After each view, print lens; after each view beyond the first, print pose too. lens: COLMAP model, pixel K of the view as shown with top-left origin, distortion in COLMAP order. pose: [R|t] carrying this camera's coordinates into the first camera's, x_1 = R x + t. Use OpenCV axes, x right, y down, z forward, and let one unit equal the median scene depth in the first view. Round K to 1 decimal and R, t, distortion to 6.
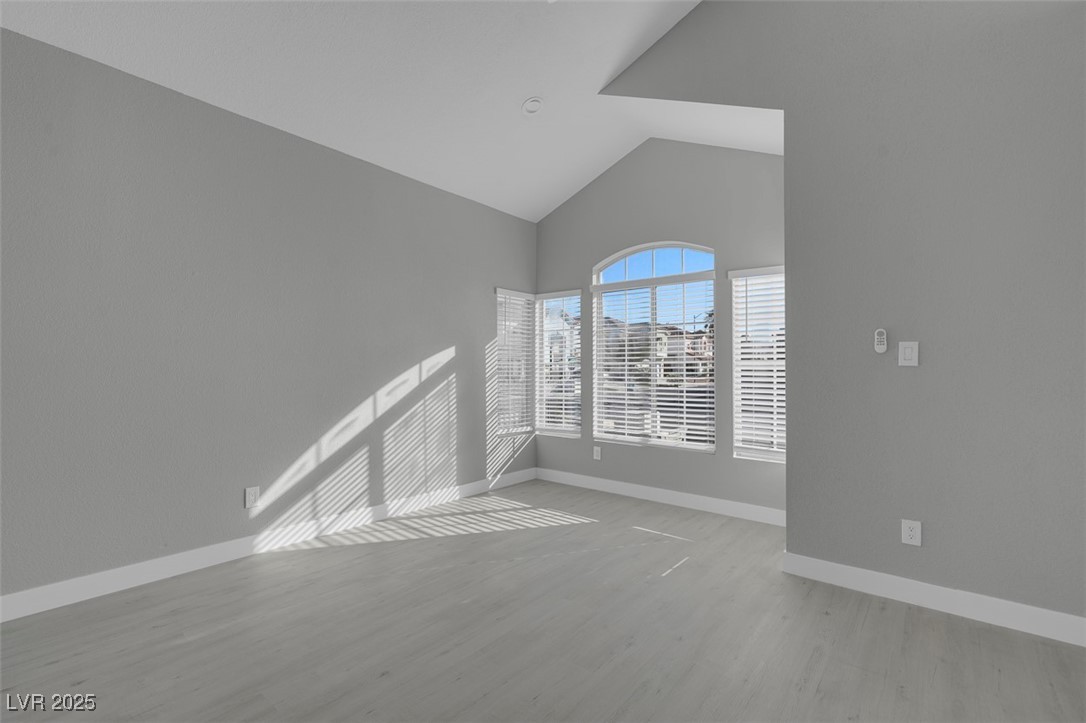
lens RADIAL K [[493.5, 0, 537.6], [0, 493.5, 367.8], [0, 0, 1]] dist [-0.000441, -0.000097]
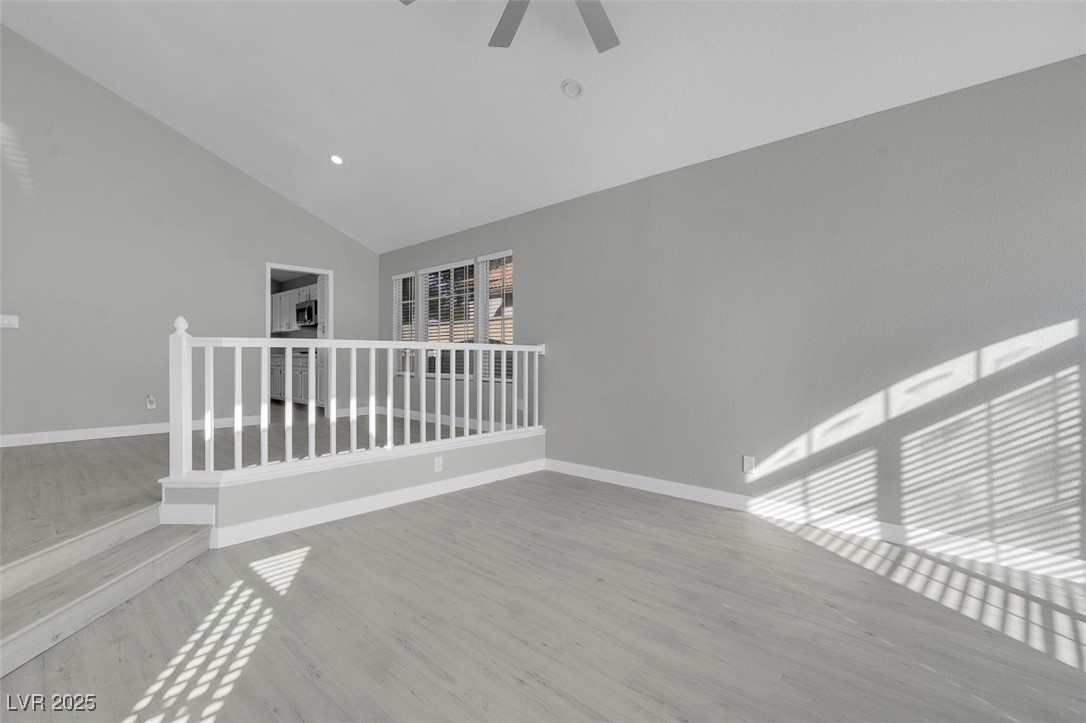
lens RADIAL K [[493.5, 0, 537.6], [0, 493.5, 367.8], [0, 0, 1]] dist [-0.000441, -0.000097]
pose [[-0.095675, 0.013789, -0.995317, 0.561369], [0.005682, 0.999895, 0.013306, 0.002097], [0.995396, -0.004383, -0.095743, 0.496717]]
